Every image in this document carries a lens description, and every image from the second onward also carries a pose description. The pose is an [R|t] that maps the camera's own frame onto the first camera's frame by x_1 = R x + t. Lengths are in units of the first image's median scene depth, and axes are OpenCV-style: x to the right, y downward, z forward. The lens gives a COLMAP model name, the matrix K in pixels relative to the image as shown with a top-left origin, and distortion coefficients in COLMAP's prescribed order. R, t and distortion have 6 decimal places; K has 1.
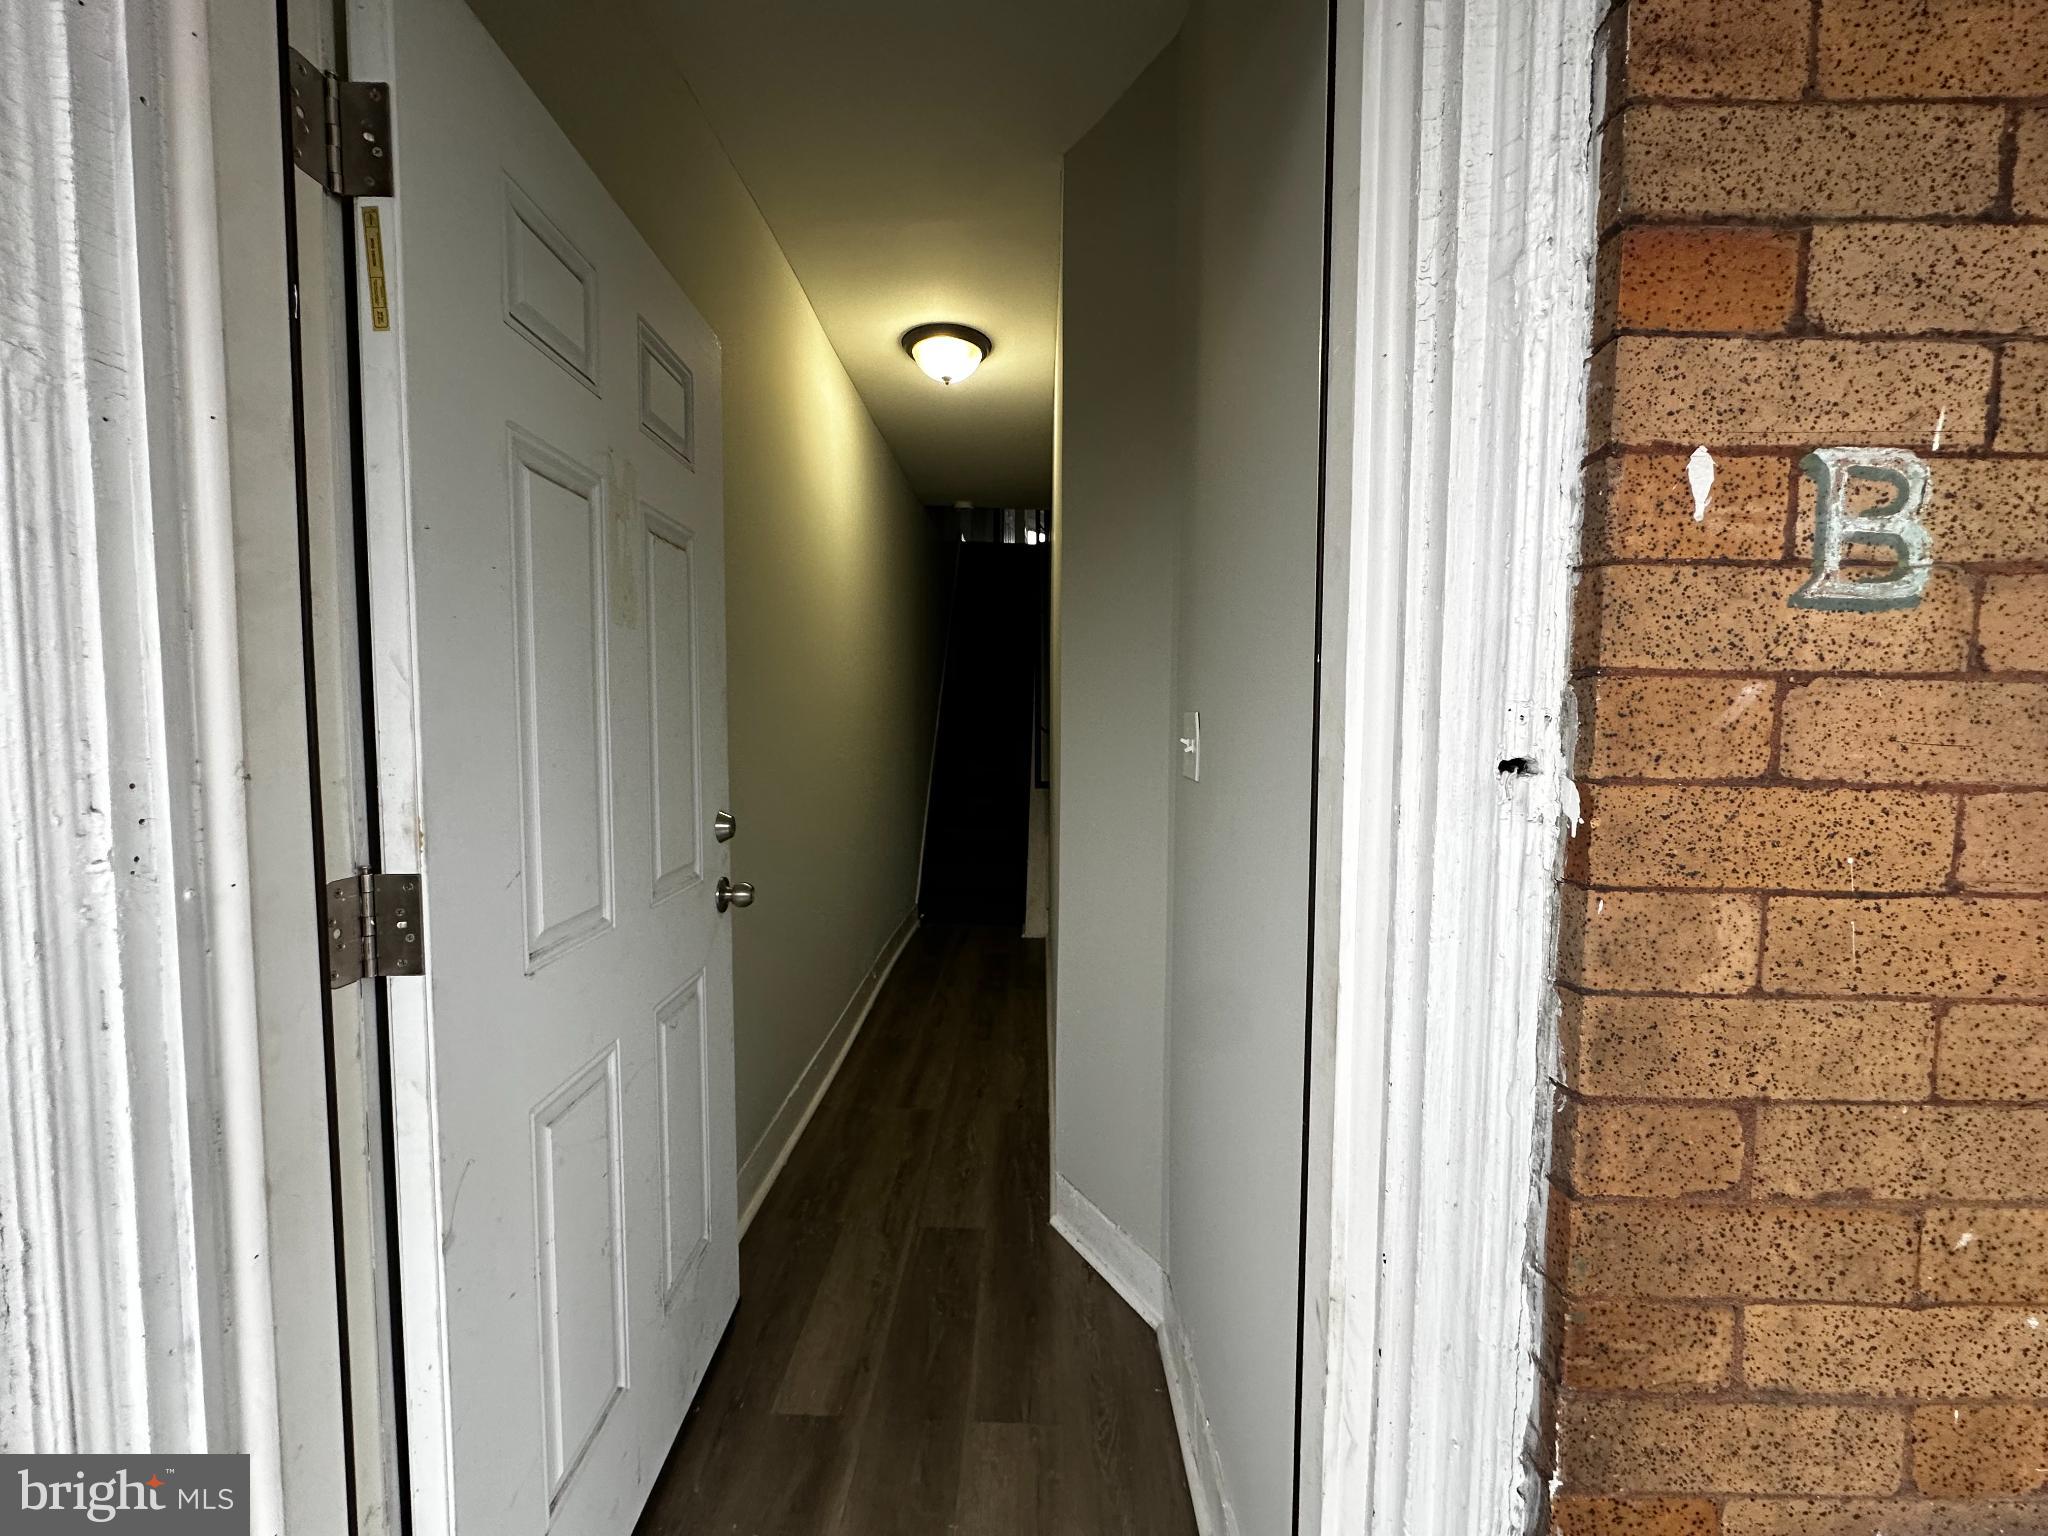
lens RADIAL K [[829.3, 0, 1024.0], [0, 829.3, 768.0], [0, 0, 1]] dist [-0.000317, -0.000086]
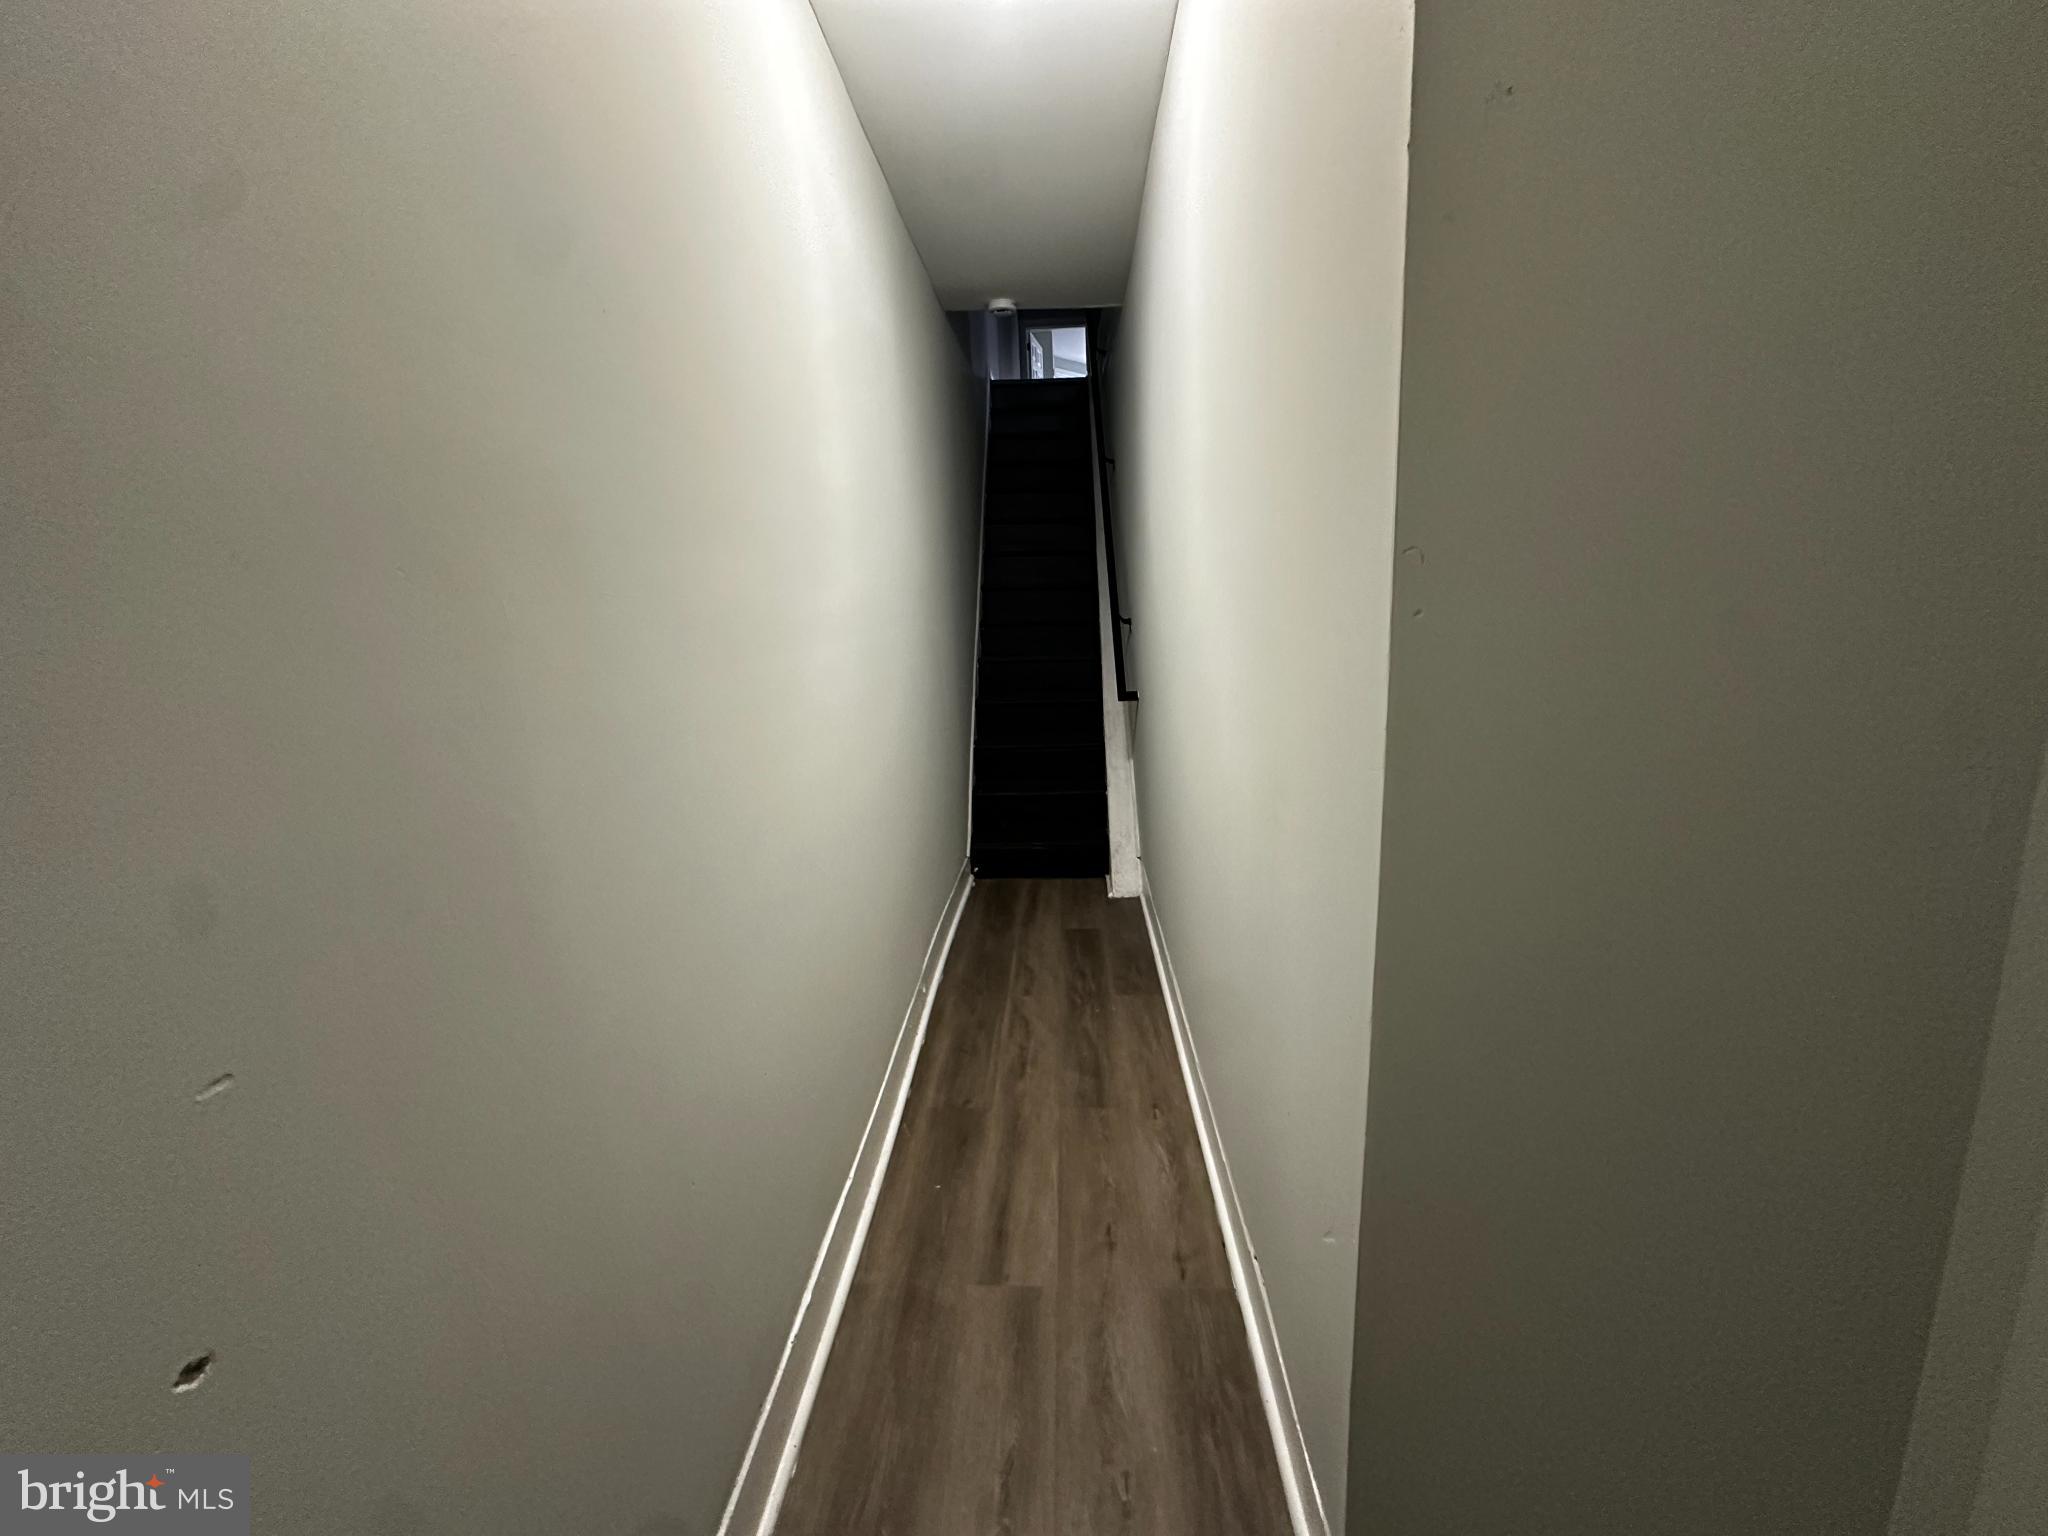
lens RADIAL K [[829.3, 0, 1024.0], [0, 829.3, 768.0], [0, 0, 1]] dist [-0.000317, -0.000086]
pose [[0.998131, -0.048305, -0.037423, -0.064067], [0.053377, 0.987370, 0.149172, -0.041357], [0.029744, -0.150891, 0.988103, 0.365838]]
